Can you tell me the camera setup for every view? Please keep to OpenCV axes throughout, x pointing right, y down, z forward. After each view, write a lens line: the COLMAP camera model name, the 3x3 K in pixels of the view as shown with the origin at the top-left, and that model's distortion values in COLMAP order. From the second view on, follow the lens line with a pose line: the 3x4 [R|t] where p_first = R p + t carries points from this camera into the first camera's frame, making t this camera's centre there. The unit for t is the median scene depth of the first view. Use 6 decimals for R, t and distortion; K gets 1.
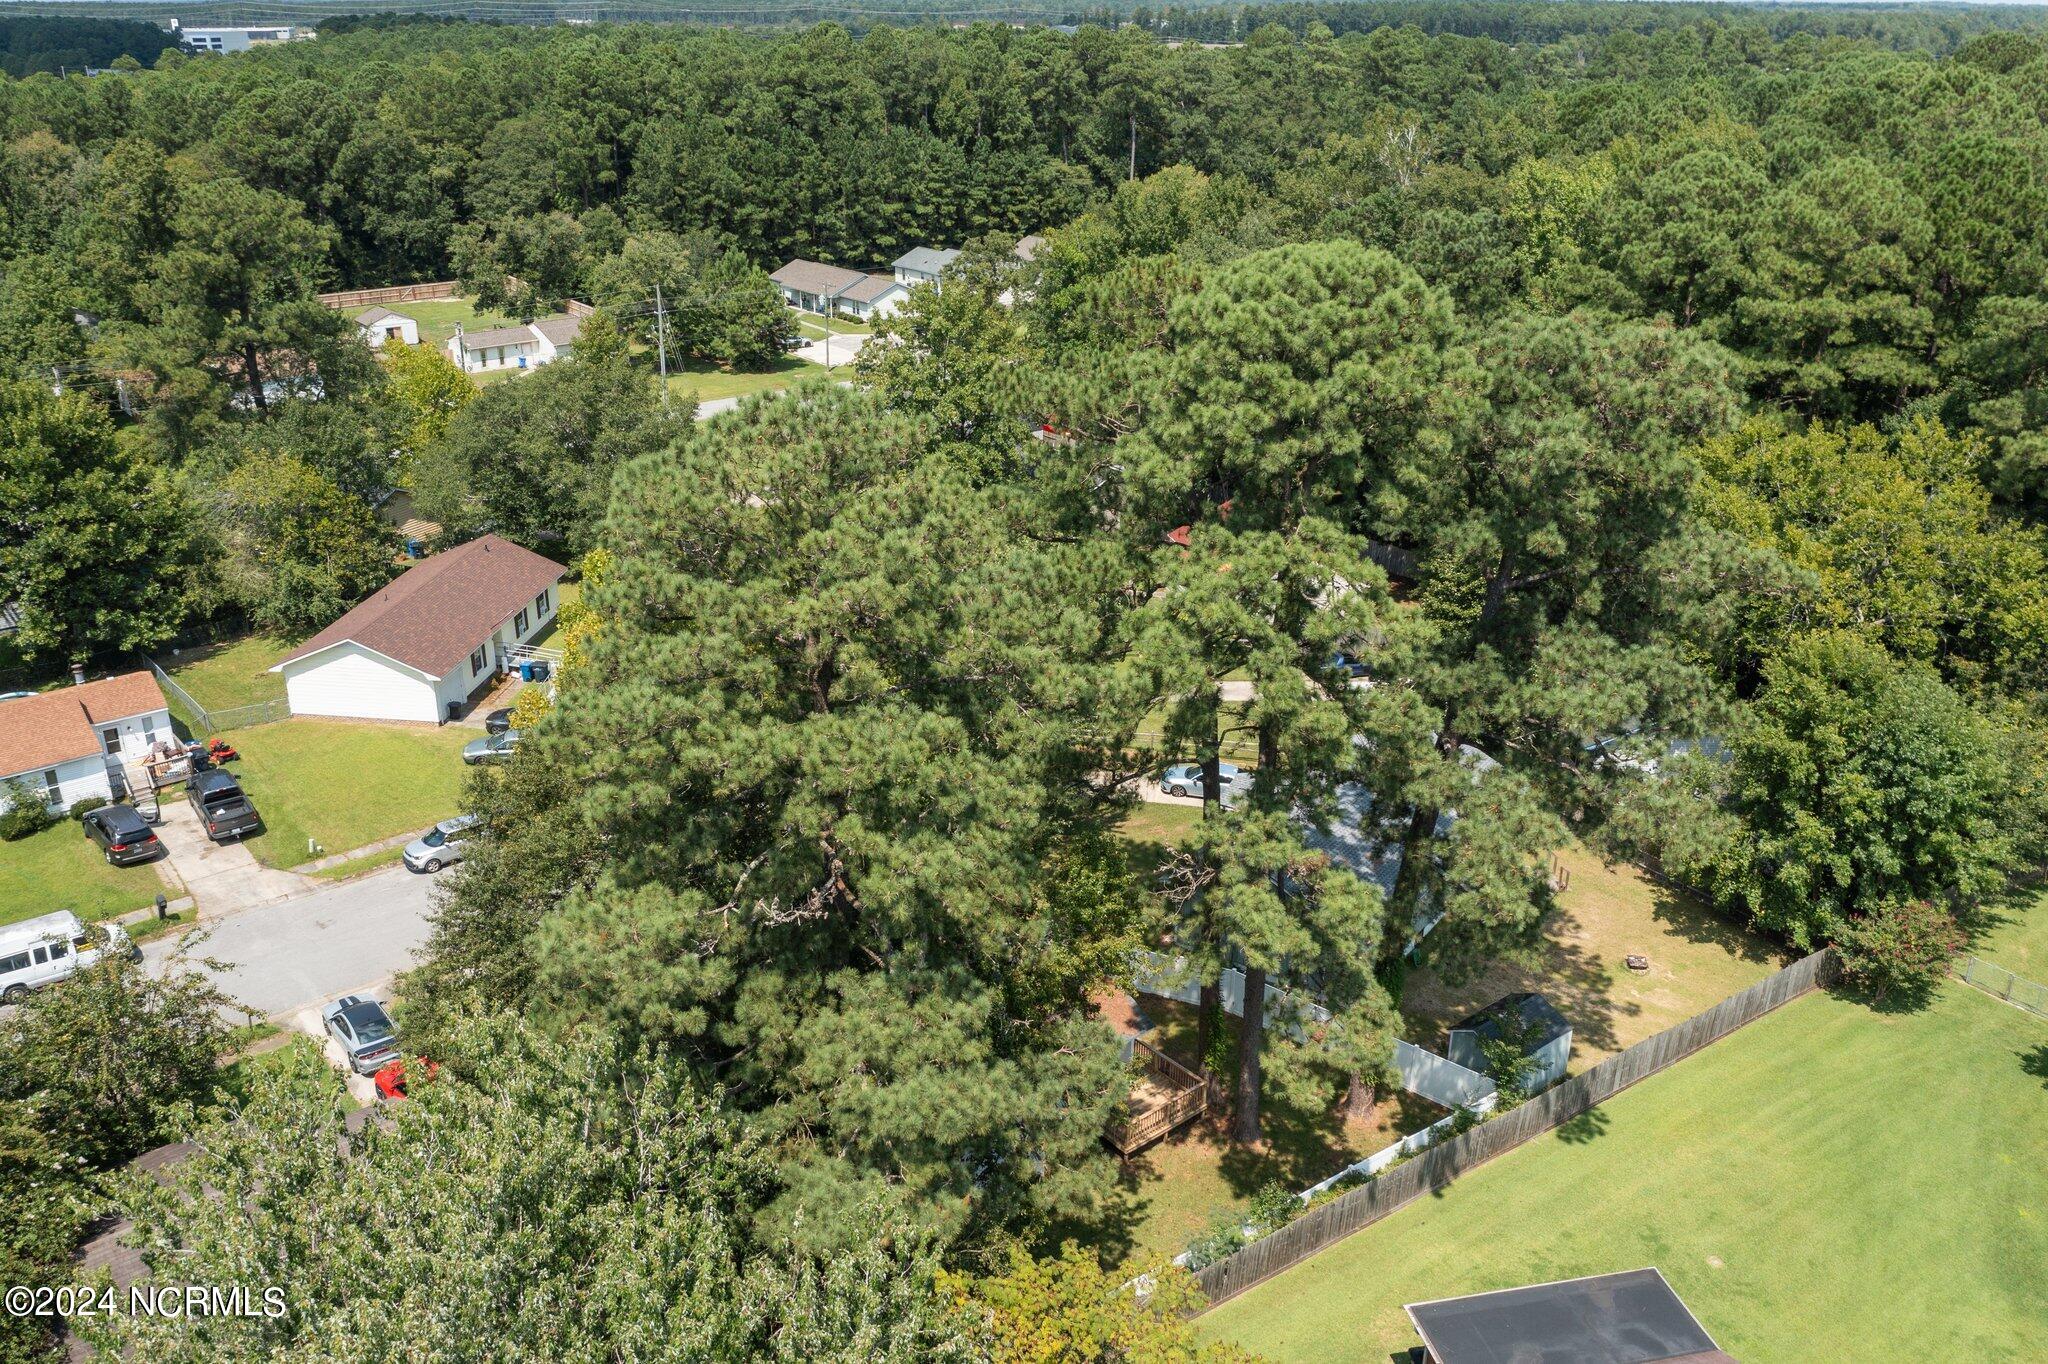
lens RADIAL K [[1615.3, 0, 1013.8], [0, 1615.3, 679.0], [0, 0, 1]] dist [-0.008652, -0.000928]
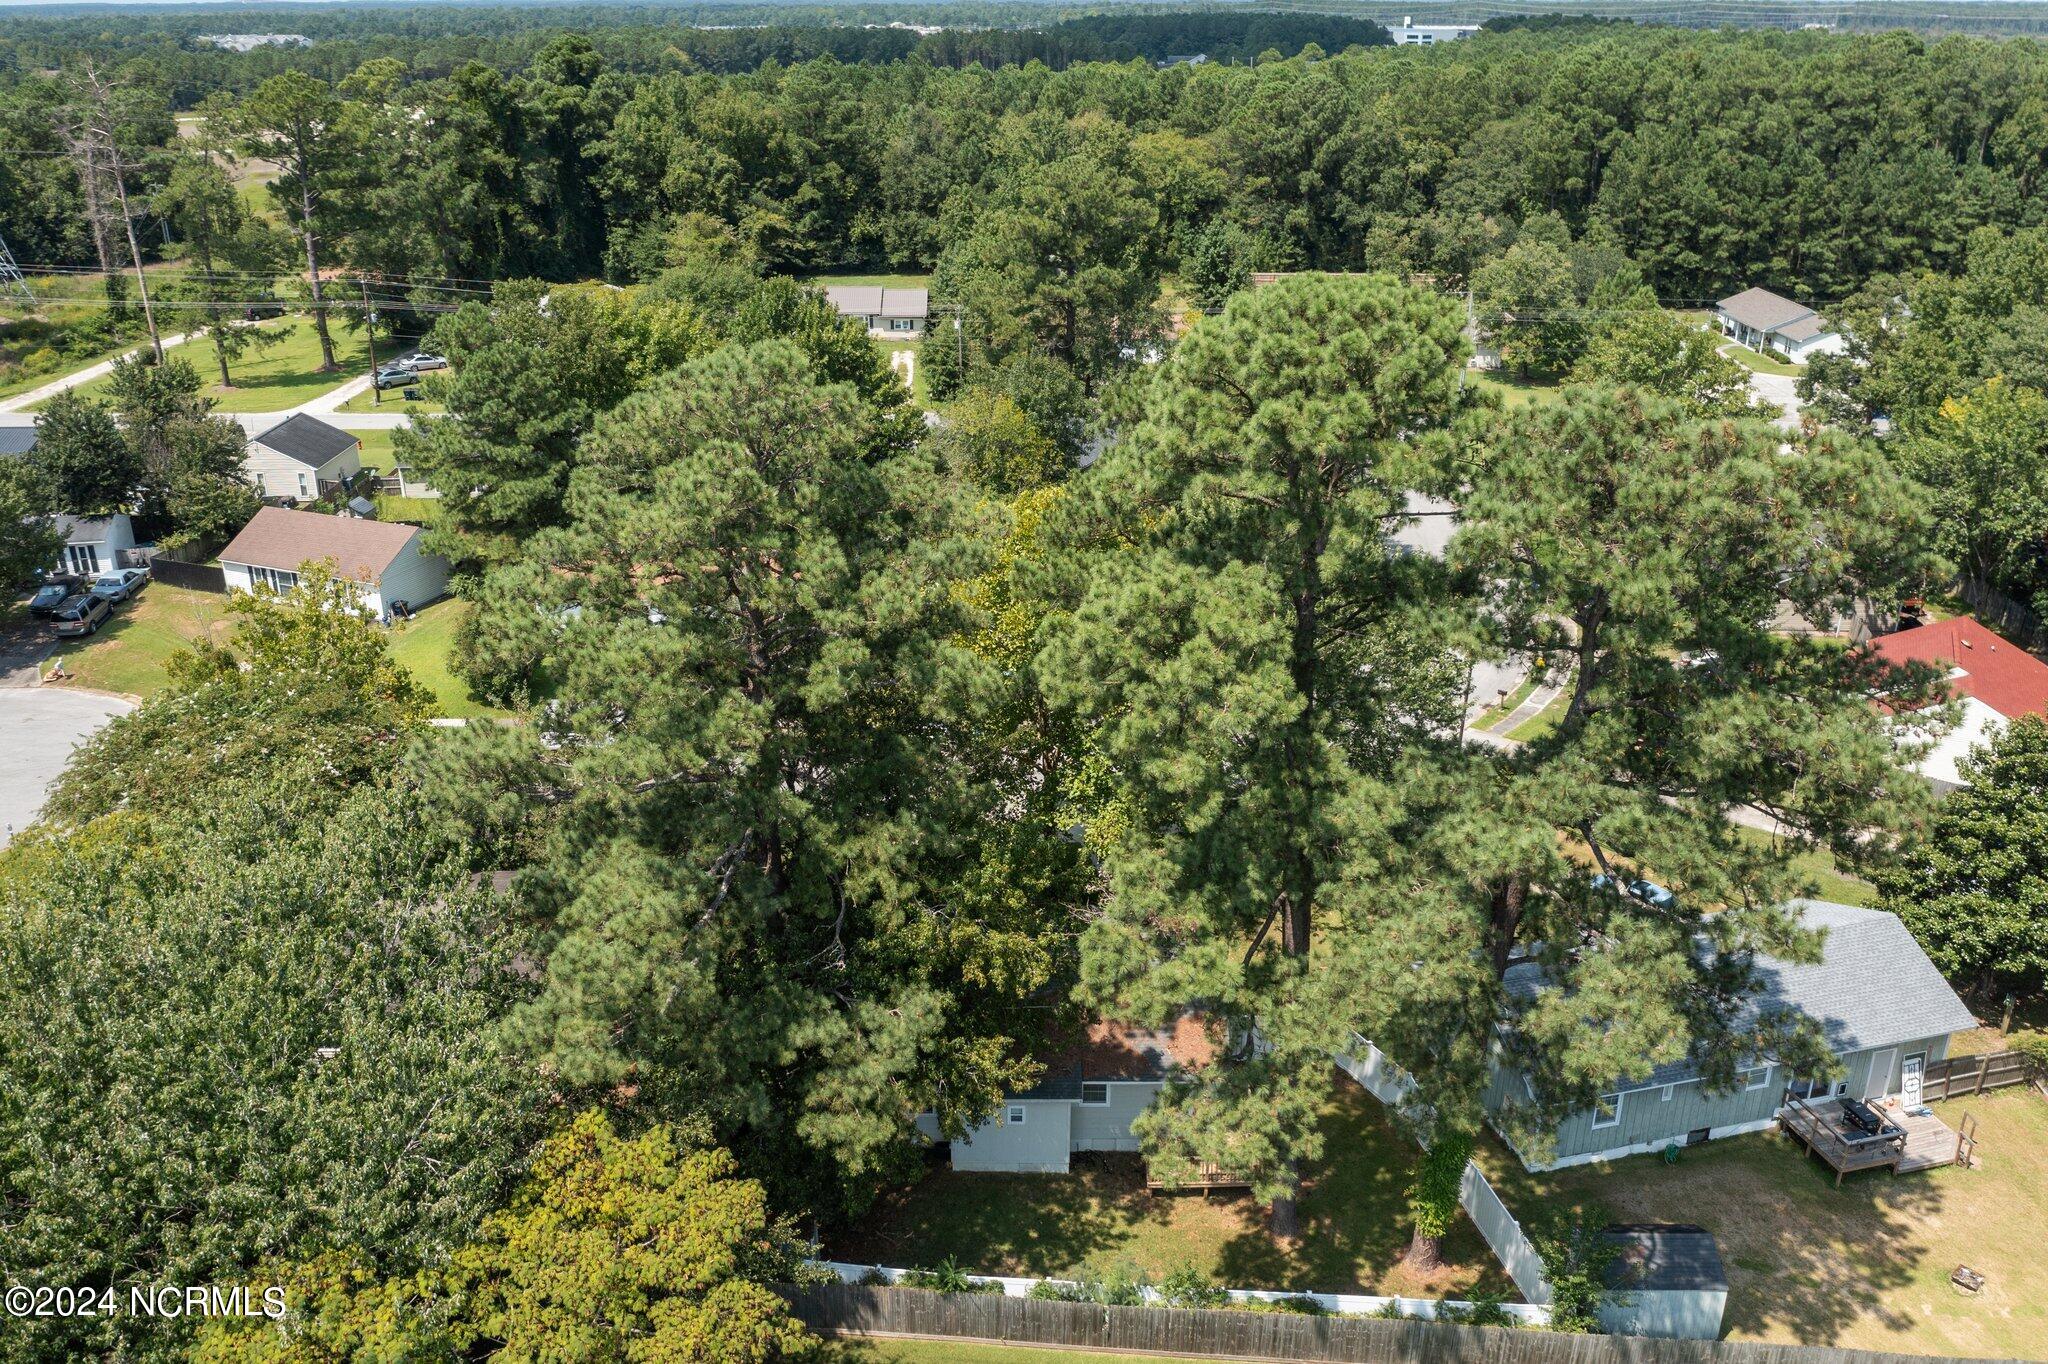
lens RADIAL K [[1615.3, 0, 1013.8], [0, 1615.3, 679.0], [0, 0, 1]] dist [-0.008652, -0.000928]
pose [[0.791677, 0.239789, -0.561916, 0.099824], [-0.240236, 0.967848, 0.074549, -0.011753], [0.561725, 0.075973, 0.823828, 0.026329]]
